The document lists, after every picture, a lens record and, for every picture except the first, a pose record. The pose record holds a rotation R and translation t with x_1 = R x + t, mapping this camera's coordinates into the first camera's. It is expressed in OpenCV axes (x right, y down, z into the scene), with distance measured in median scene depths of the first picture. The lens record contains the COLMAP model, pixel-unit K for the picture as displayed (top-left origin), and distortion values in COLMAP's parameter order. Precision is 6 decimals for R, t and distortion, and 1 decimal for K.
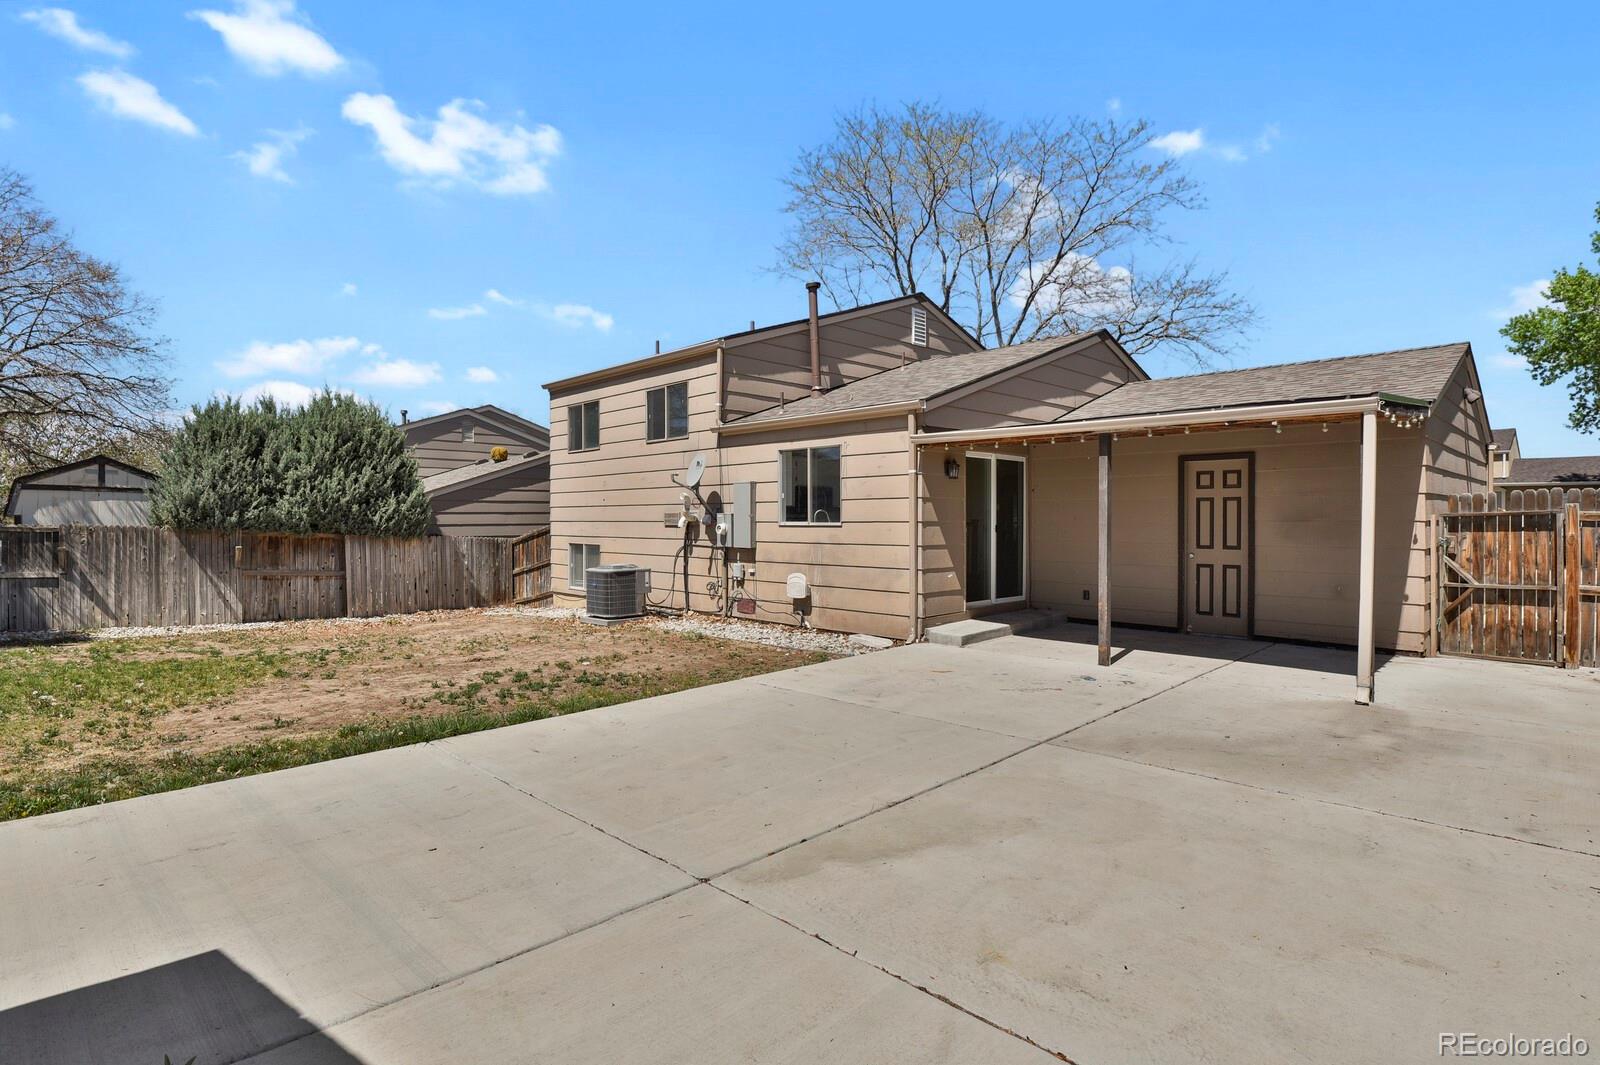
lens RADIAL K [[766.2, 0, 802.2], [0, 766.2, 525.0], [0, 0, 1]] dist [0.002811, 0.000172]
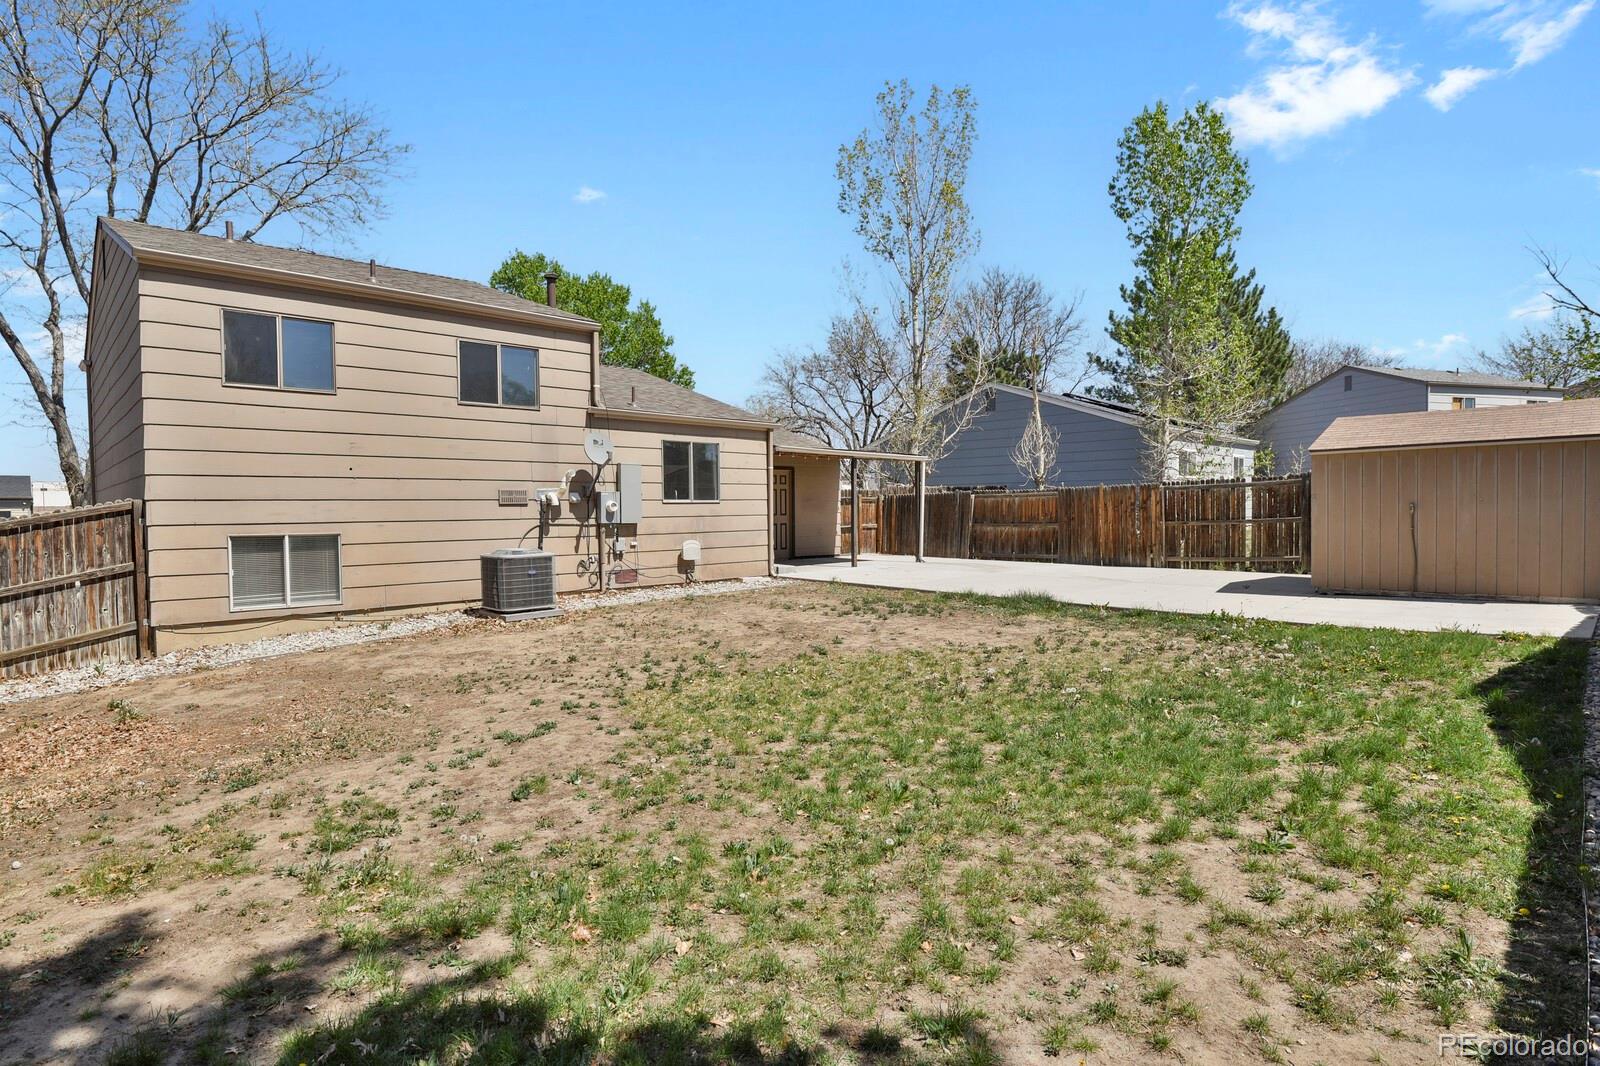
lens RADIAL K [[861.8, 0, 798.5], [0, 861.8, 531.3], [0, 0, 1]] dist [-0.002765, -0.000234]
pose [[0.014931, -0.023770, 0.999606, -1.269638], [0.018434, 0.999554, 0.023493, 0.015919], [-0.999719, 0.018076, 0.015362, 0.711429]]
